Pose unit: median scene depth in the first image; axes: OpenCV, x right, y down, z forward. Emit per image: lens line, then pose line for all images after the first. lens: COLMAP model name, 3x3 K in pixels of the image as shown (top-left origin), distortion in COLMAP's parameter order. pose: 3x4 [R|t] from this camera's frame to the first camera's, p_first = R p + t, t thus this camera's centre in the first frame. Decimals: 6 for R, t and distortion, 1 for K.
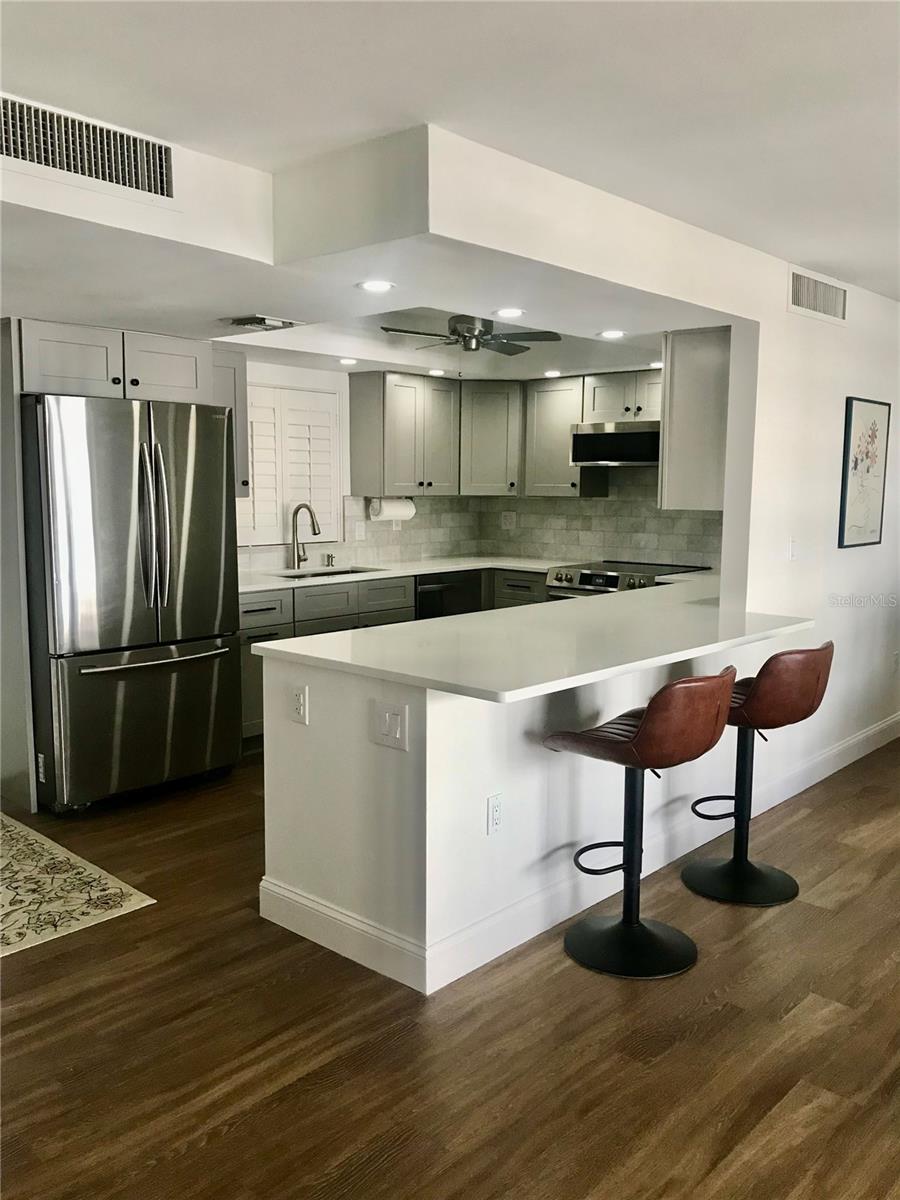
lens RADIAL K [[998.0, 0, 453.0], [0, 998.0, 603.2], [0, 0, 1]] dist [-0.025961, 0.000120]
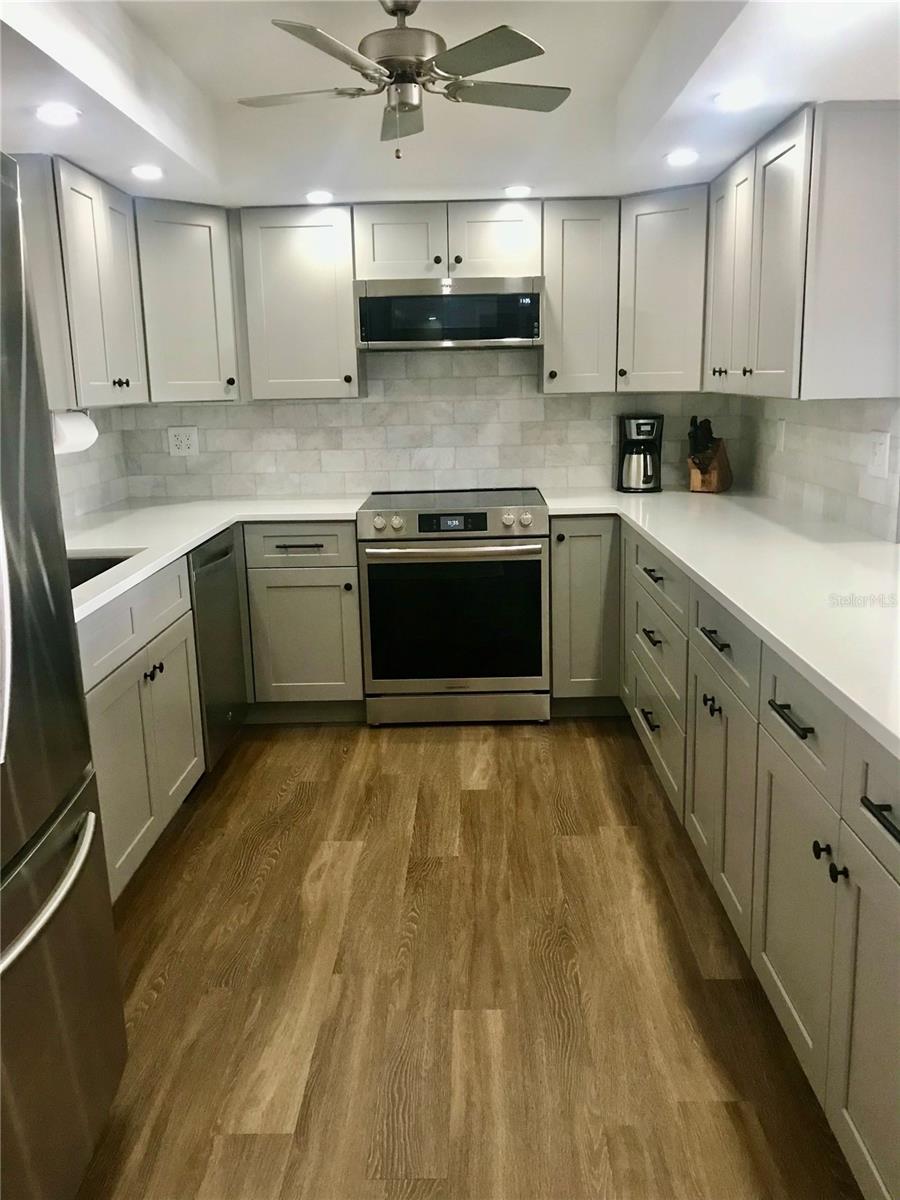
lens RADIAL K [[998.0, 0, 447.7], [0, 998.0, 599.4], [0, 0, 1]] dist [-0.025961, 0.000120]
pose [[0.759695, -0.154136, 0.631748, -0.251980], [0.103018, 0.987761, 0.117116, -0.044949], [-0.642068, -0.023891, 0.766276, 0.445584]]
